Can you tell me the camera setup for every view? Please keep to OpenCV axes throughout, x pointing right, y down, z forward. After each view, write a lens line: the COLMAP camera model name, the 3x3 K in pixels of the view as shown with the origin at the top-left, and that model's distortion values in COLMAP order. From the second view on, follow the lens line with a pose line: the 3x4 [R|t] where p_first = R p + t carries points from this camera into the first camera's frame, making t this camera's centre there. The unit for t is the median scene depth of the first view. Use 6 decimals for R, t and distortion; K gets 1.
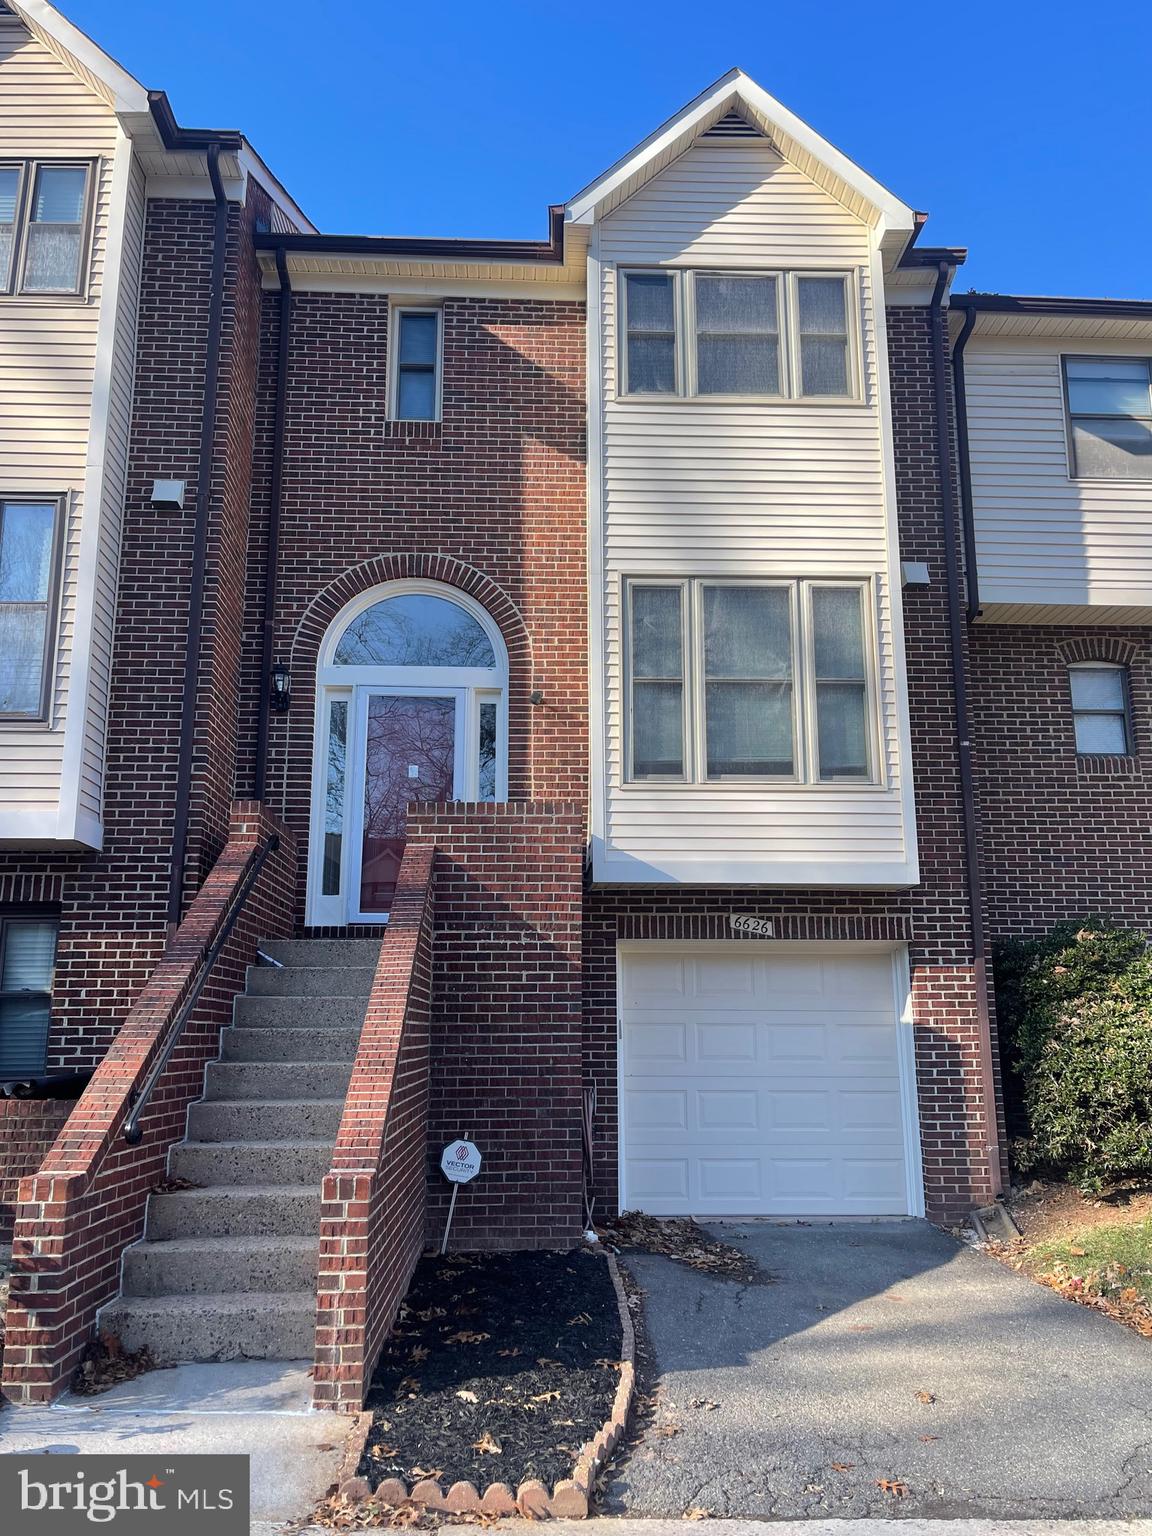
lens RADIAL K [[1141.8, 0, 572.7], [0, 1141.8, 787.7], [0, 0, 1]] dist [0.040604, -0.017849]
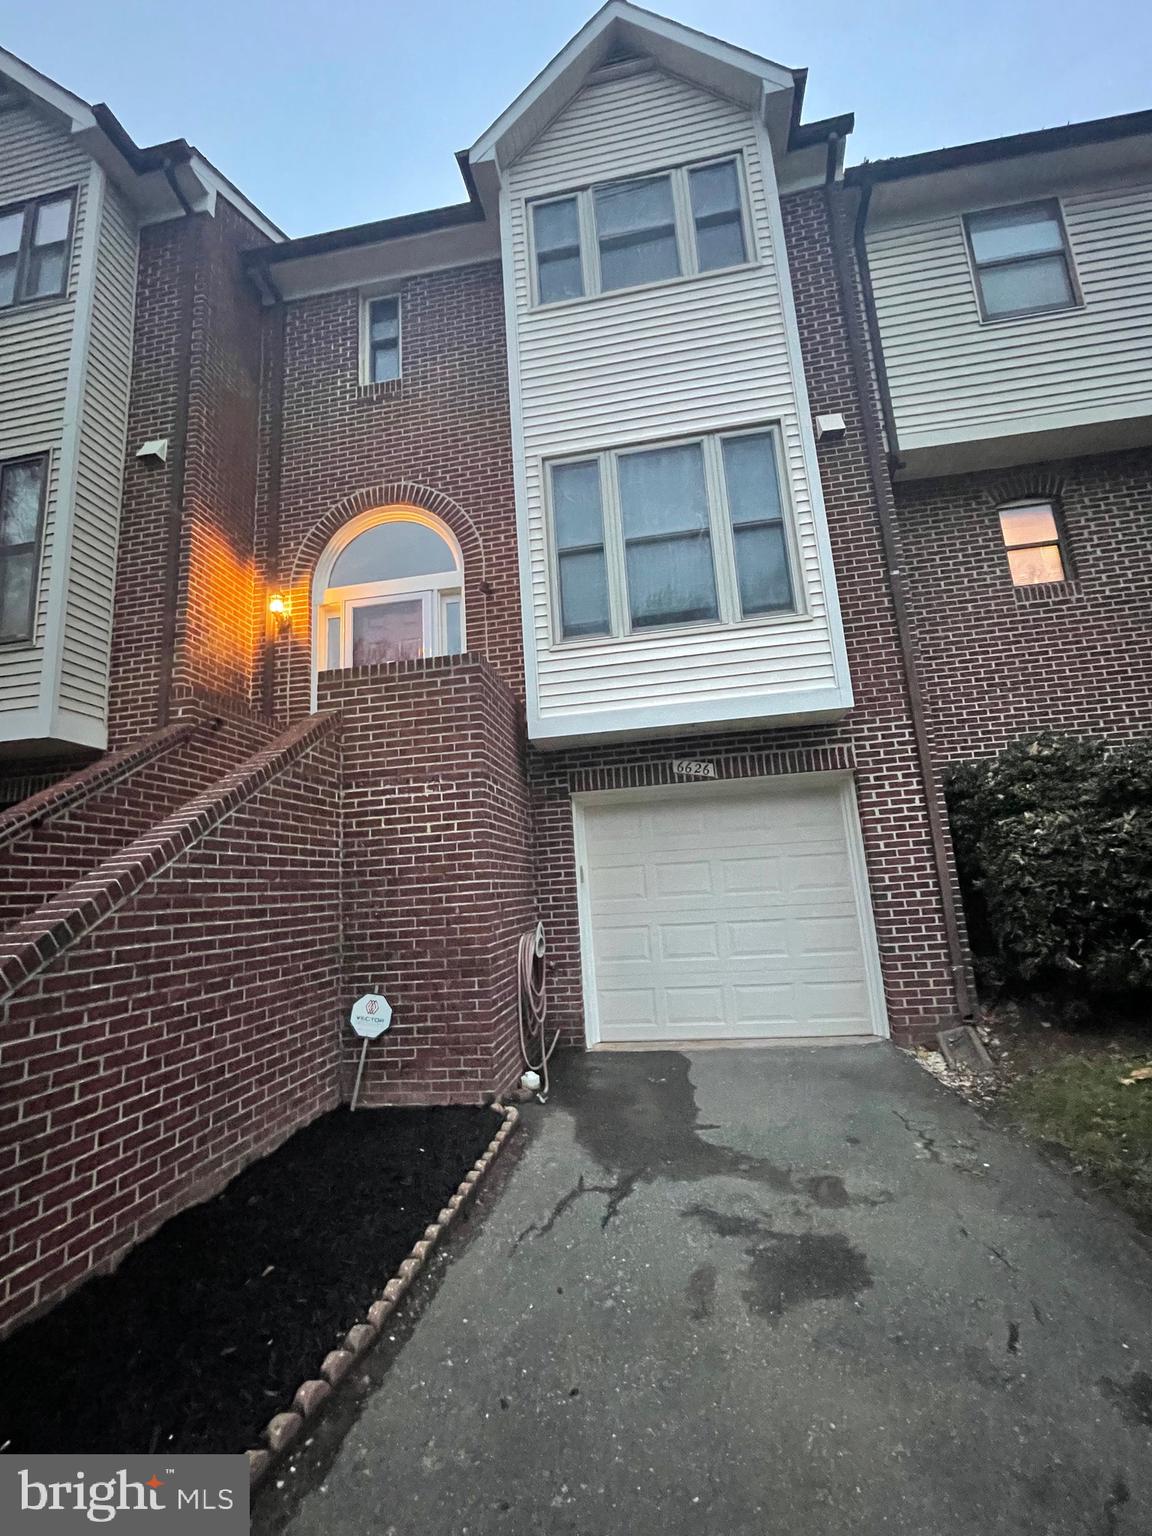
lens RADIAL K [[621.7, 0, 587.3], [0, 621.7, 767.1], [0, 0, 1]] dist [-0.002898, -0.001035]
pose [[0.978344, -0.095764, -0.183500, 0.166063], [0.100846, 0.994729, 0.018543, 0.098607], [0.180757, -0.036647, 0.982845, 0.419010]]
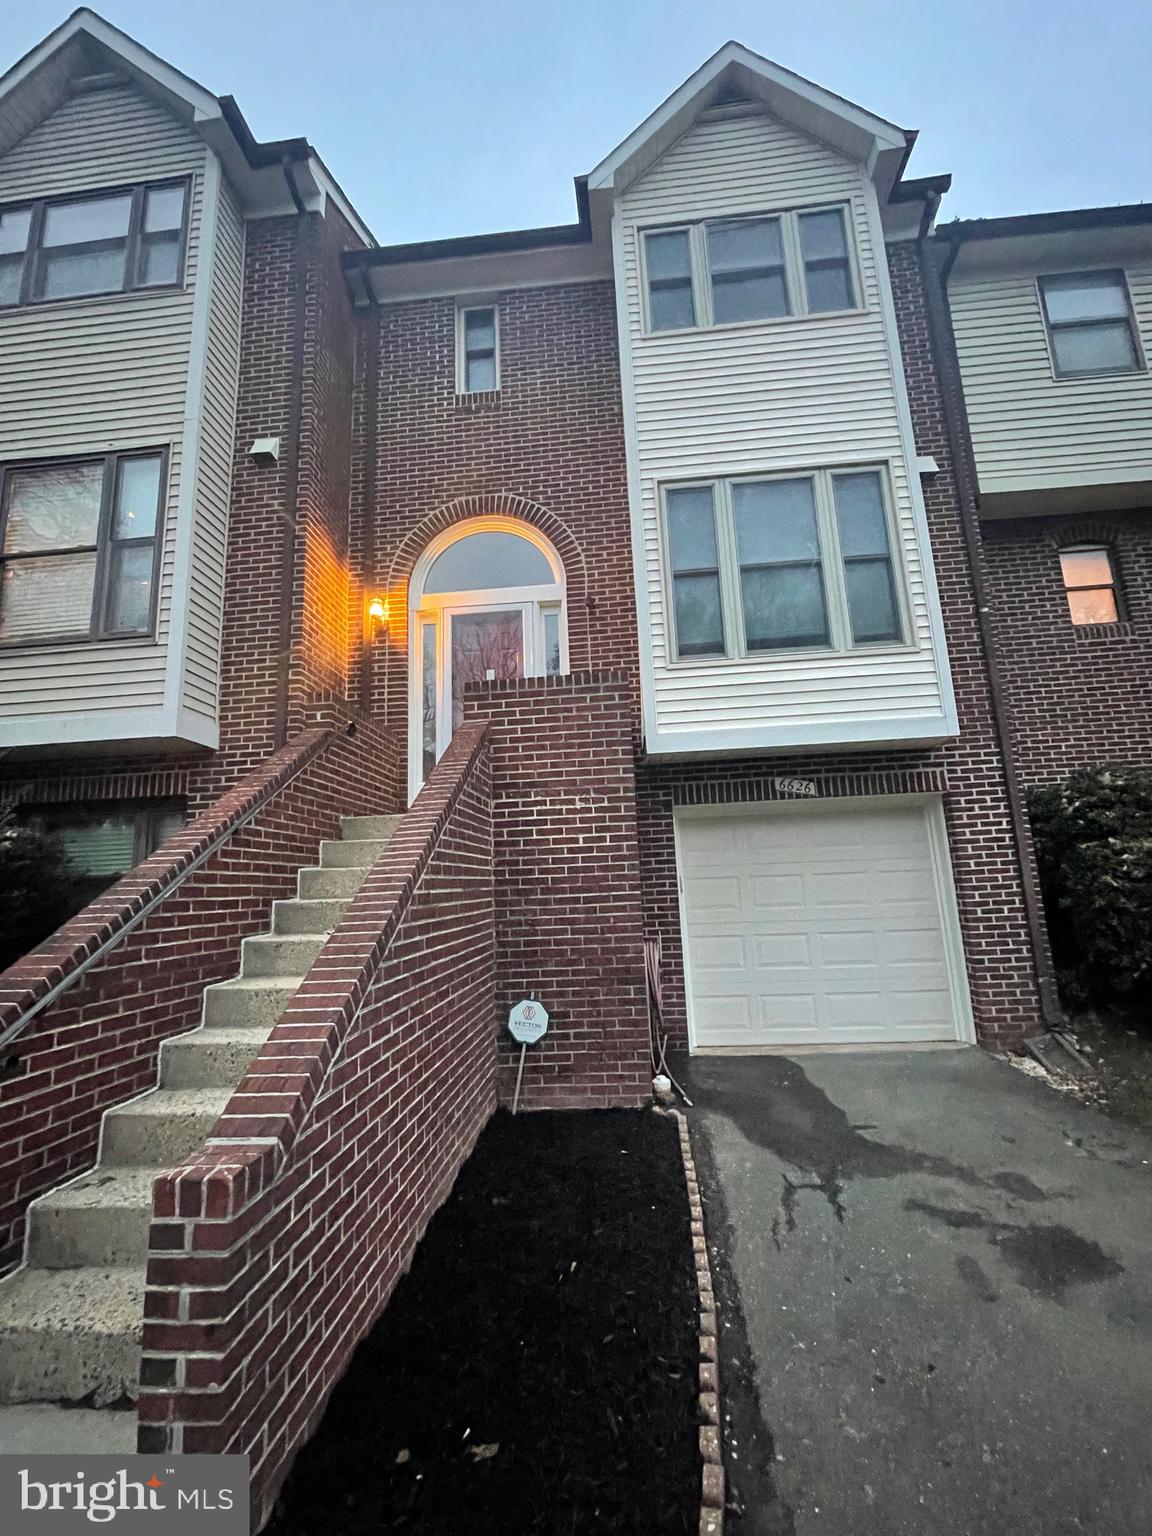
lens RADIAL K [[621.7, 0, 578.4], [0, 621.7, 766.7], [0, 0, 1]] dist [-0.002898, -0.001035]
pose [[0.990438, -0.063314, -0.122573, 0.023490], [0.066601, 0.997517, 0.022905, 0.073688], [0.120818, -0.030850, 0.992195, 0.378168]]
